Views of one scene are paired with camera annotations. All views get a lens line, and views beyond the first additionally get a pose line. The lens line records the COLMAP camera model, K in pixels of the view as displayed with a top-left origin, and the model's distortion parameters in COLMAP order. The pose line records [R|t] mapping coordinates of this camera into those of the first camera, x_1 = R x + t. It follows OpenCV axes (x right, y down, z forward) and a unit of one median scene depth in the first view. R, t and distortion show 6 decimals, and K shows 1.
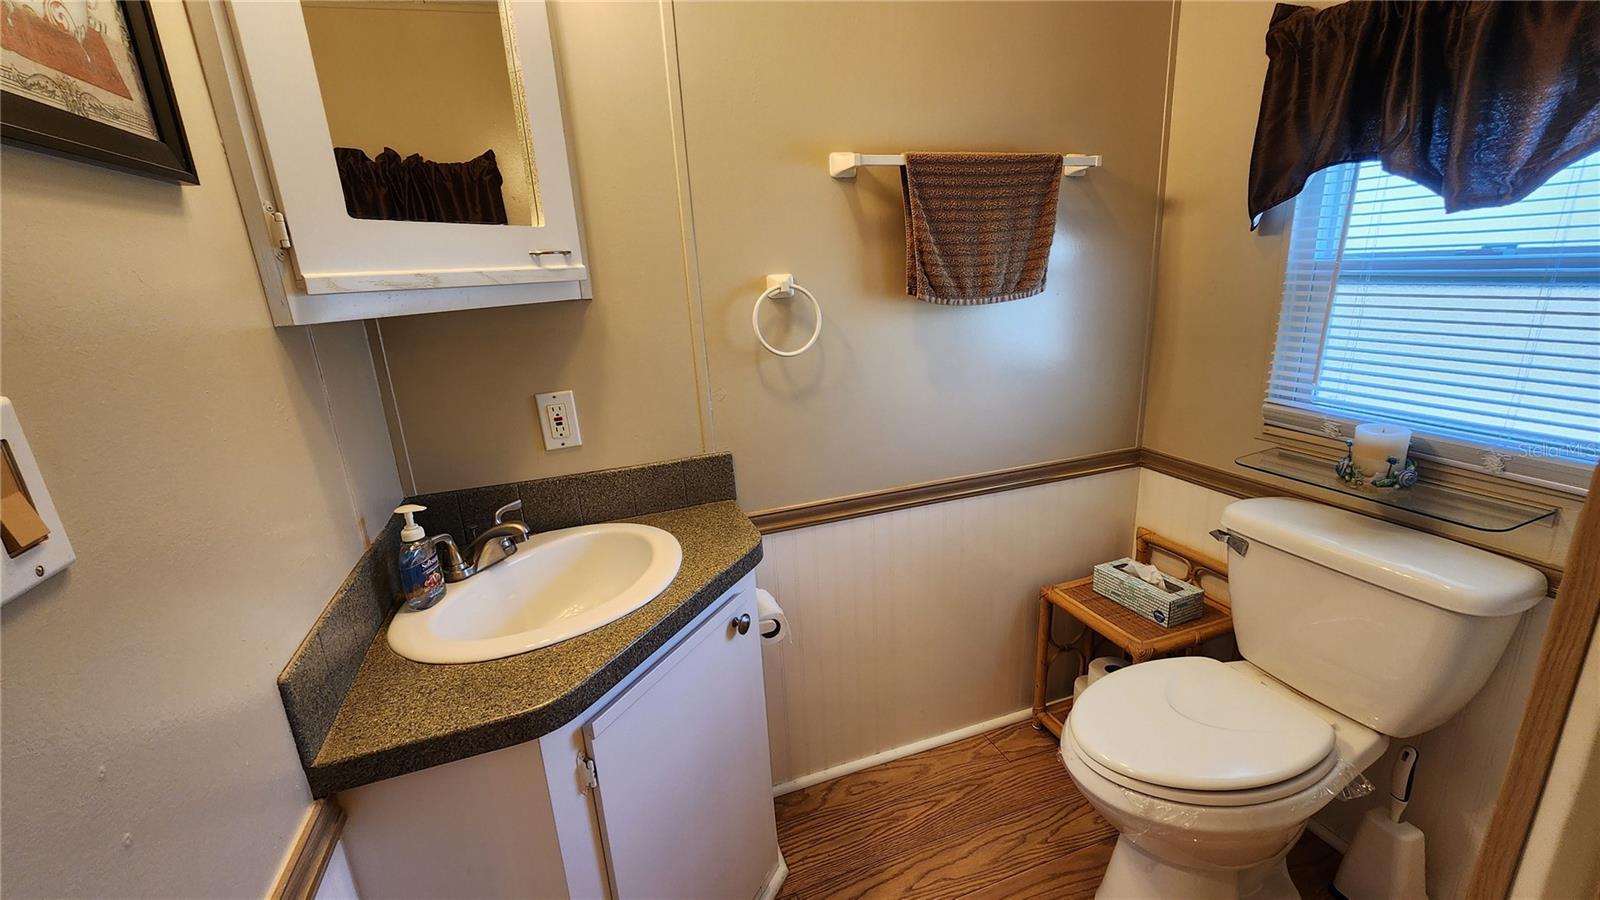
lens RADIAL K [[659.8, 0, 800.2], [0, 659.8, 458.2], [0, 0, 1]] dist [-0.006598, -0.000092]
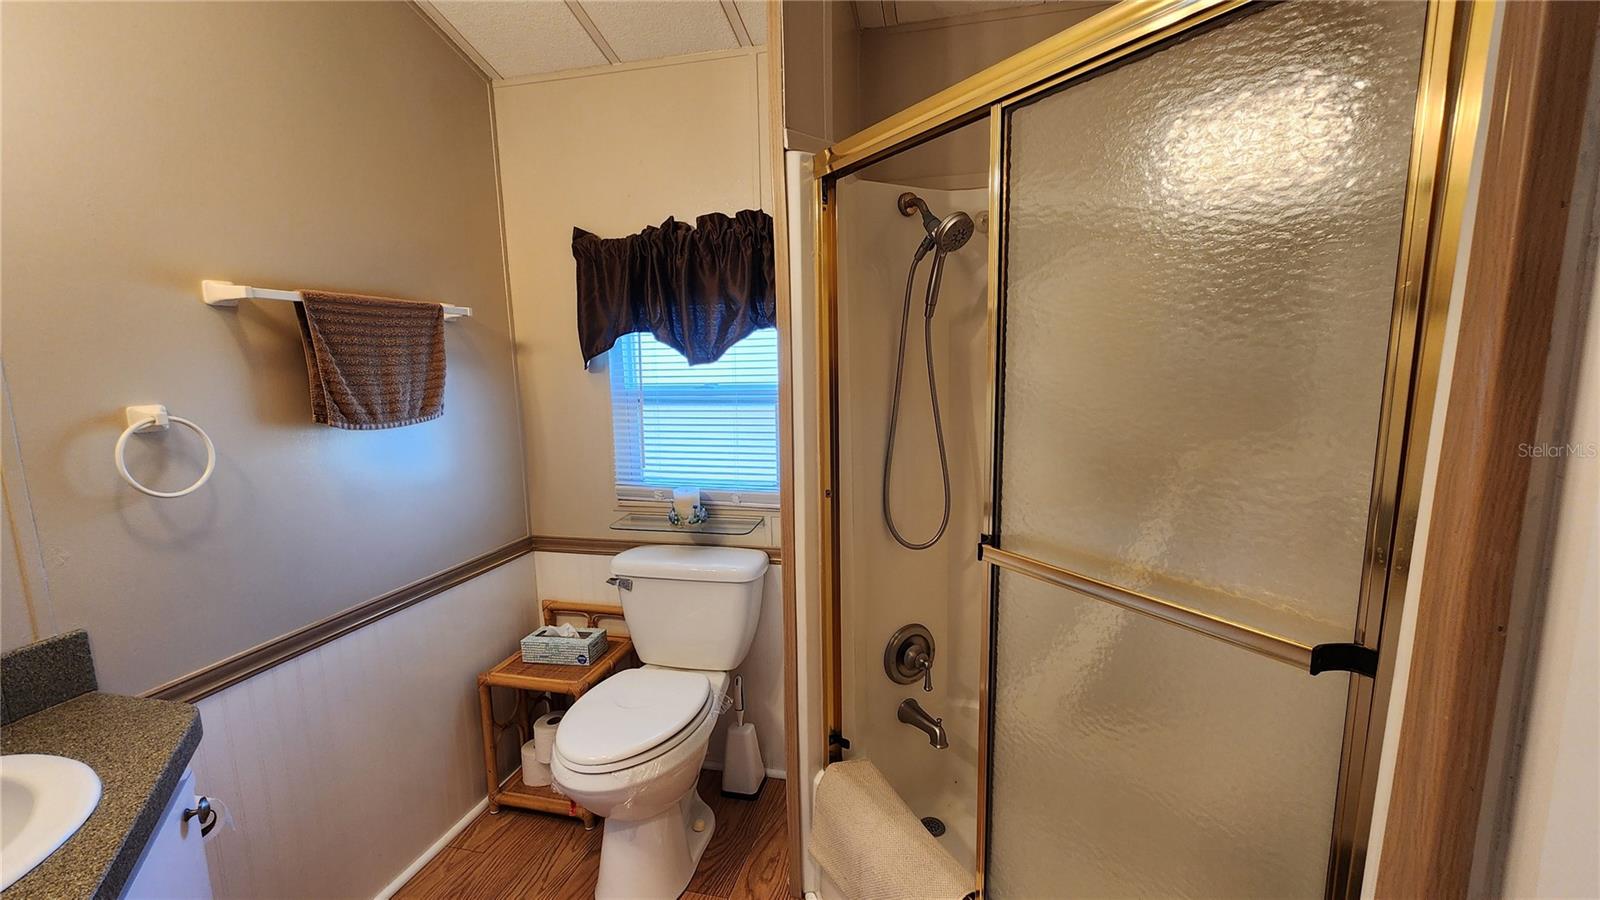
lens RADIAL K [[659.8, 0, 800.2], [0, 659.8, 458.2], [0, 0, 1]] dist [-0.006598, -0.000092]
pose [[0.554946, -0.084081, 0.827626, -0.264482], [0.223735, 0.973307, -0.051140, 0.023009], [-0.801235, 0.213549, 0.558945, -0.145912]]
